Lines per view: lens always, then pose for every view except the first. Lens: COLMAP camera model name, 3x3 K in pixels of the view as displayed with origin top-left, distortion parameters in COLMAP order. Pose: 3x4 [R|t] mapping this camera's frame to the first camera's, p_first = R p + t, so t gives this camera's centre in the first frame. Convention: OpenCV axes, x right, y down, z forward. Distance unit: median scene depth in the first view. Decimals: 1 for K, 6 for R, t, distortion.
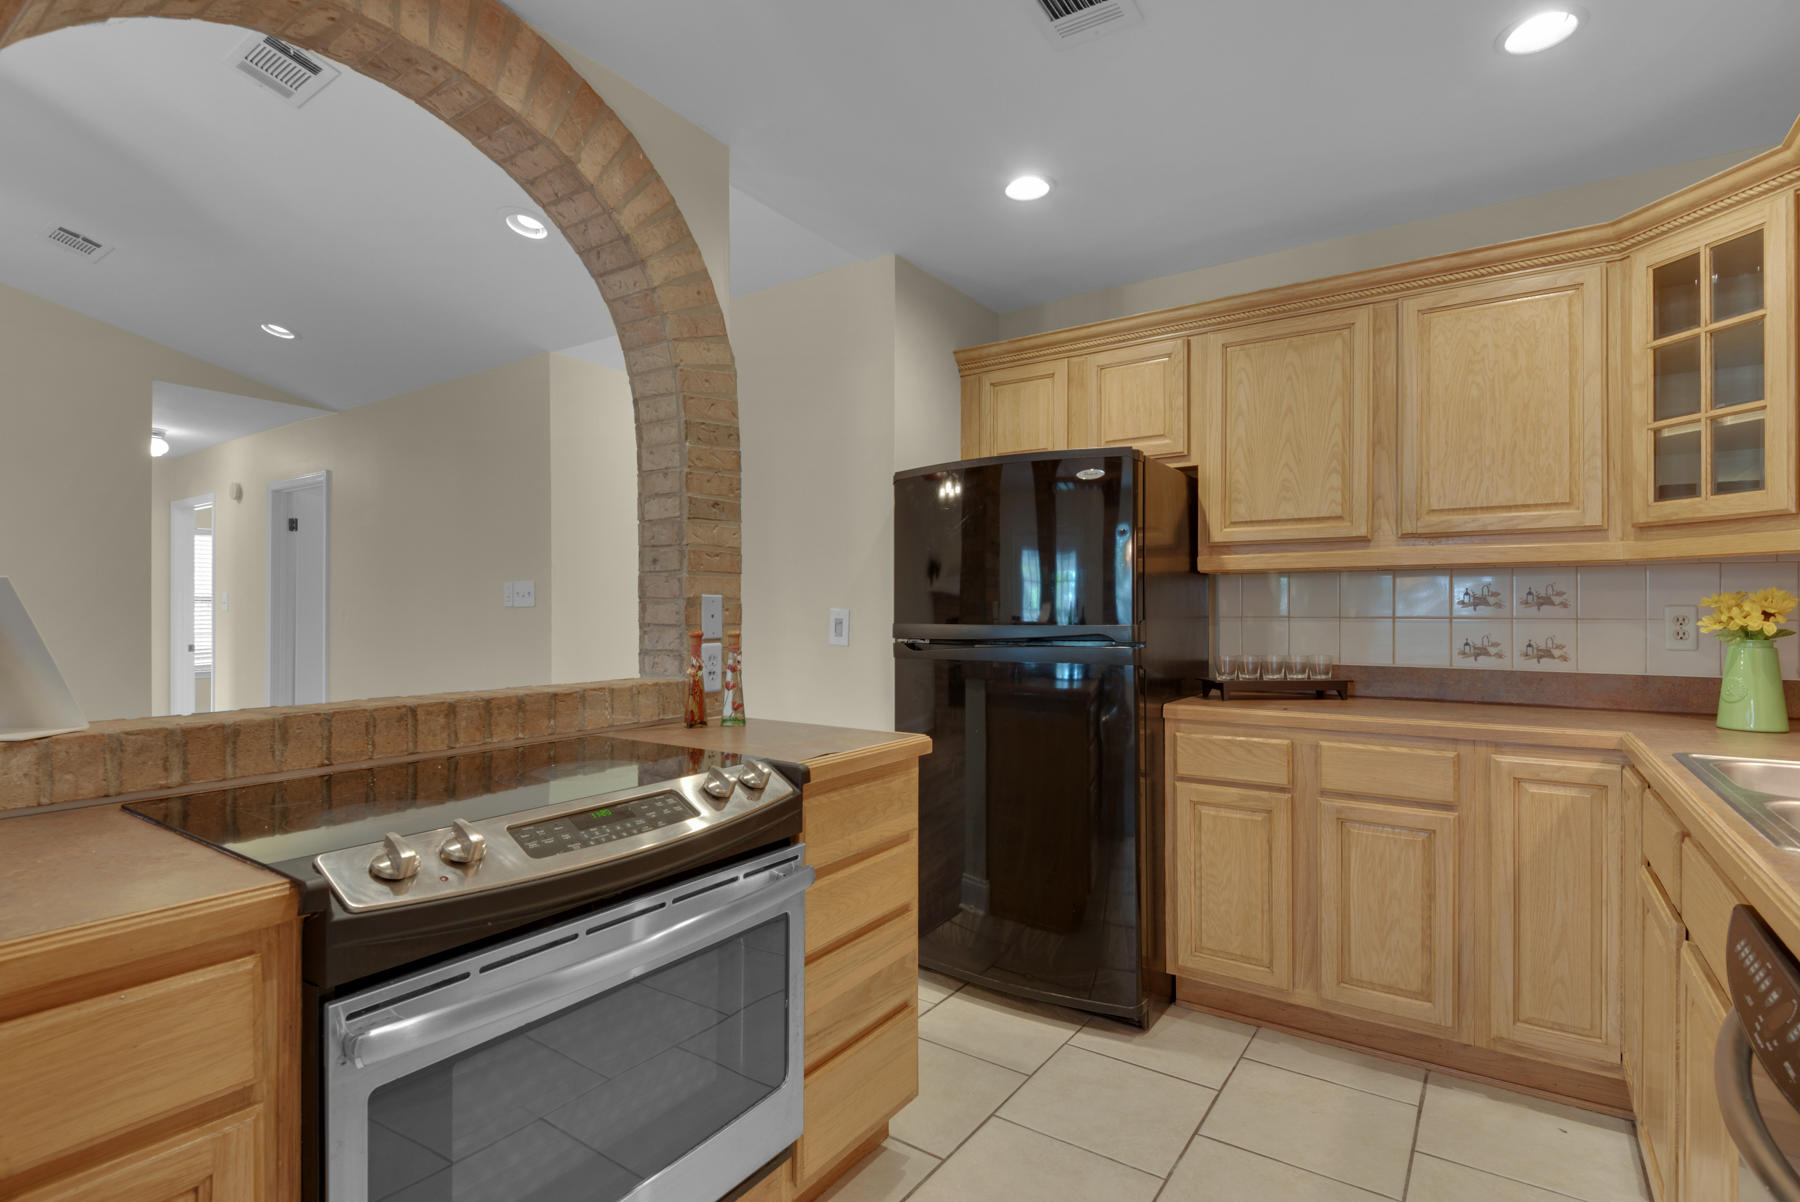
lens RADIAL K [[843.1, 0, 890.7], [0, 843.1, 605.1], [0, 0, 1]] dist [0.014747, -0.015624]
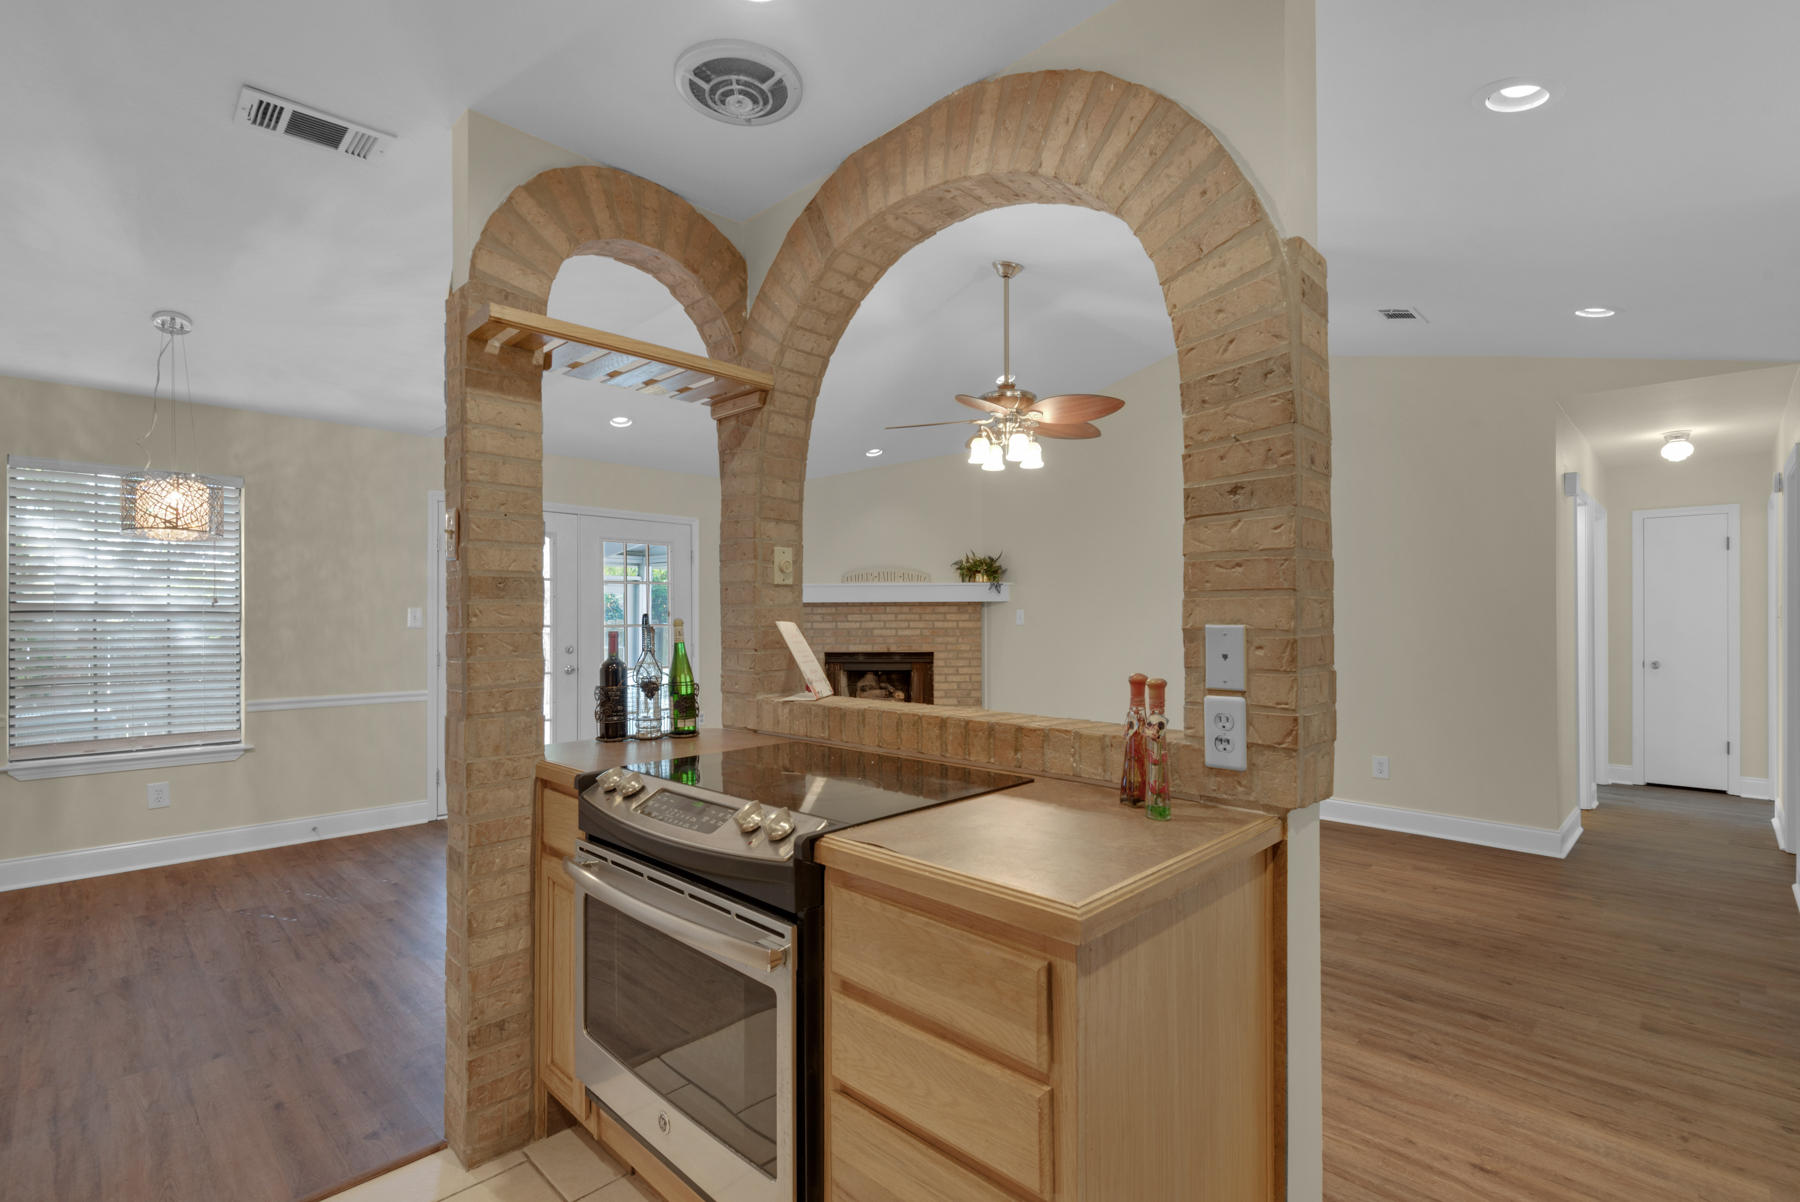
lens RADIAL K [[809.4, 0, 900.5], [0, 809.4, 616.7], [0, 0, 1]] dist [0.019176, -0.012875]
pose [[-0.149766, -0.002426, -0.988718, 0.482658], [0.007810, 0.999963, -0.003636, -0.018937], [0.988691, -0.008266, -0.149742, 0.865372]]
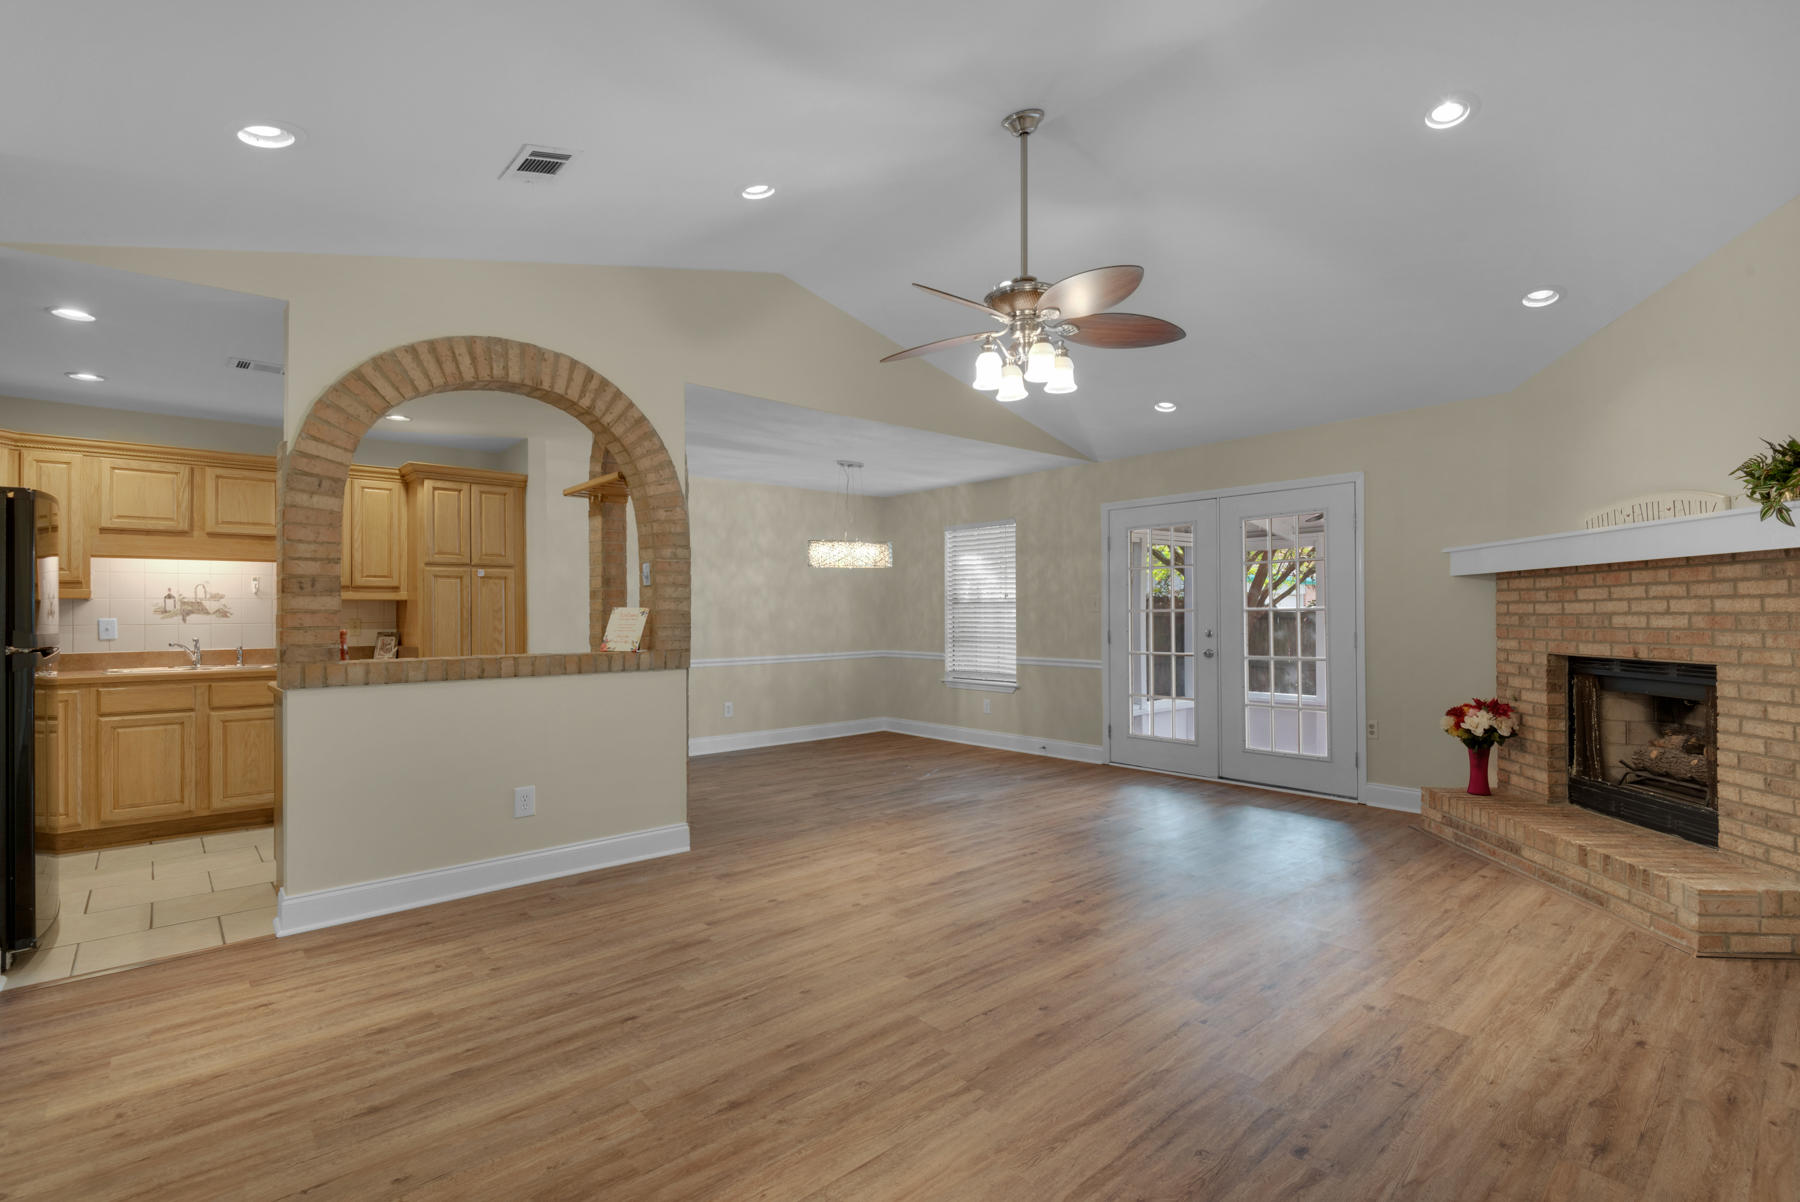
lens RADIAL K [[833.2, 0, 897.8], [0, 833.2, 597.9], [0, 0, 1]] dist [0.000127, -0.007499]
pose [[-0.977744, 0.012938, 0.209401, -1.628873], [0.008094, 0.999680, -0.023977, 0.012672], [-0.209644, -0.021748, -0.977536, 2.343586]]
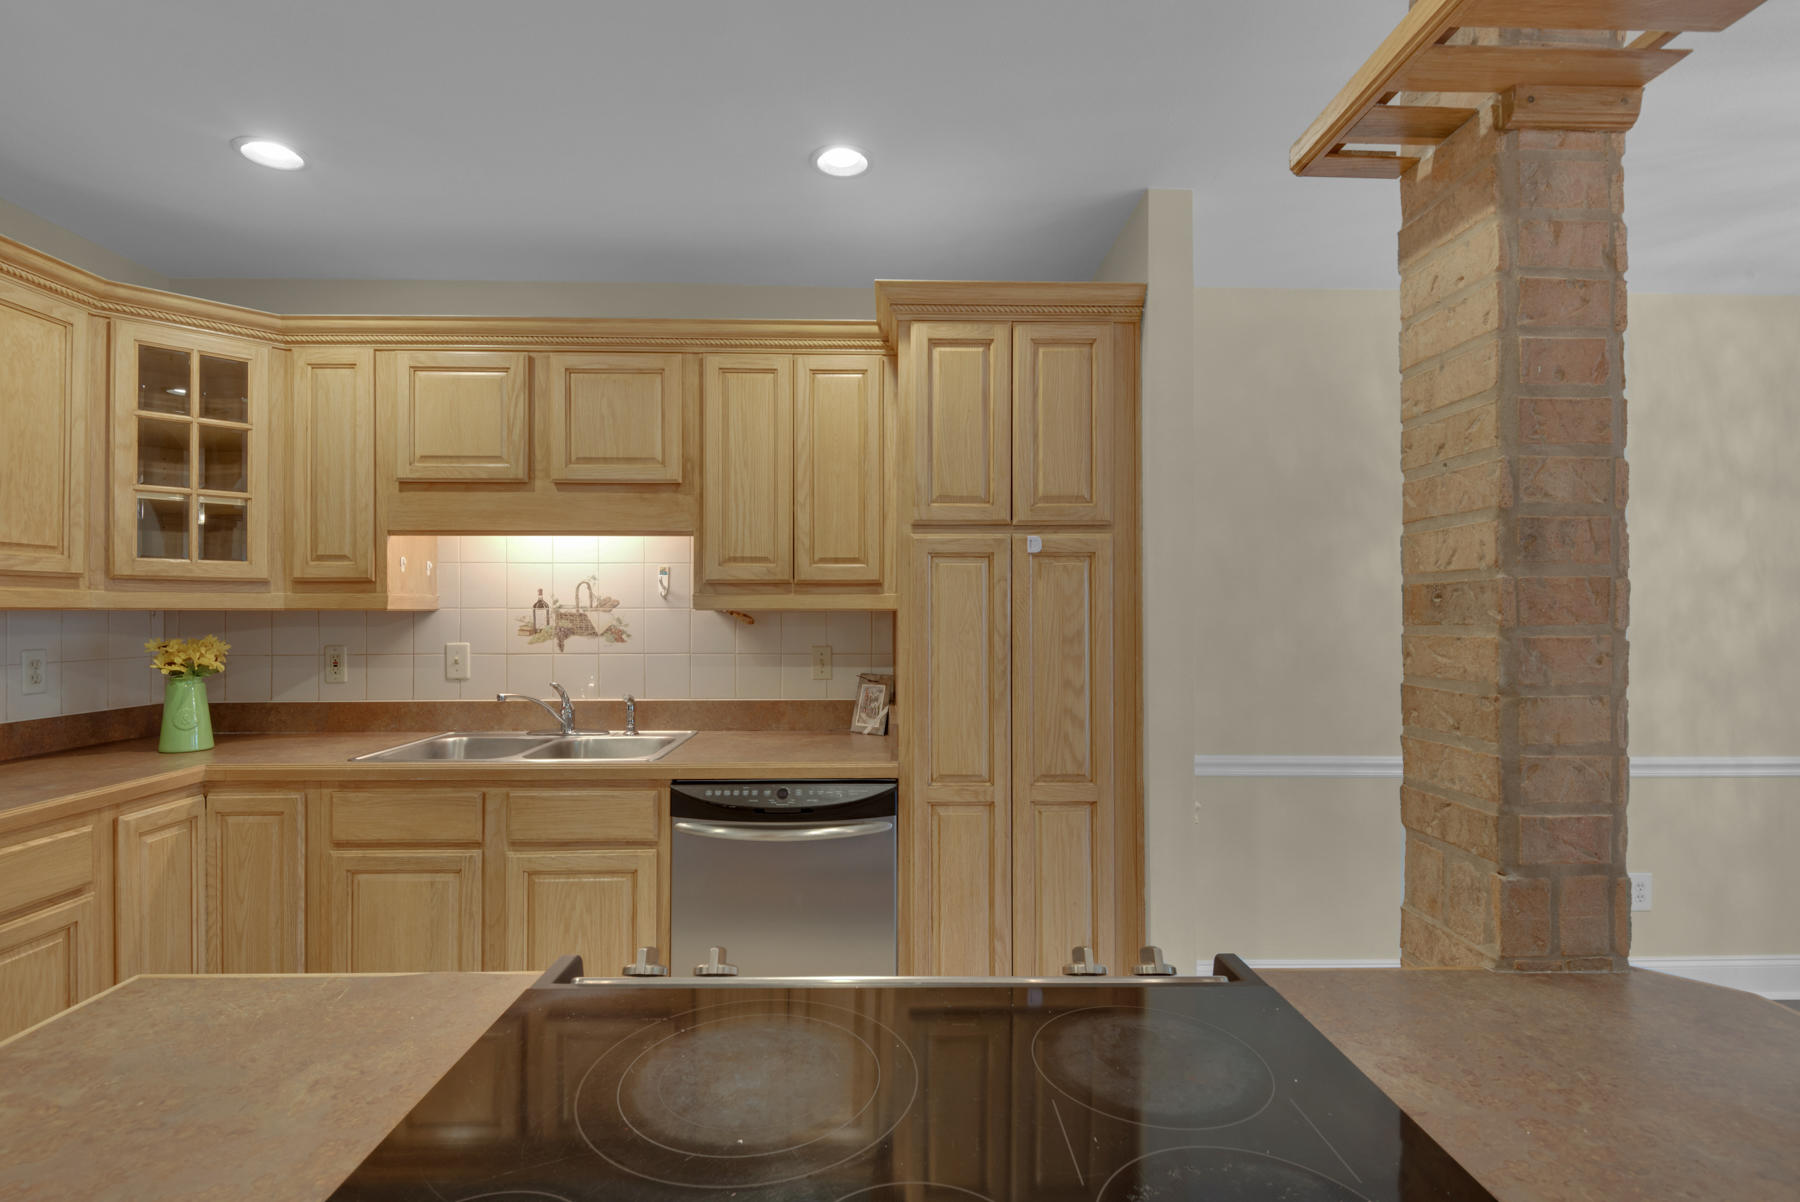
lens RADIAL K [[843.1, 0, 891.3], [0, 843.1, 611.3], [0, 0, 1]] dist [0.014747, -0.015624]
pose [[-0.602244, 0.000210, 0.798312, -0.537210], [-0.003372, 0.999990, -0.002807, -0.050594], [-0.798305, -0.004383, -0.602237, 0.846838]]
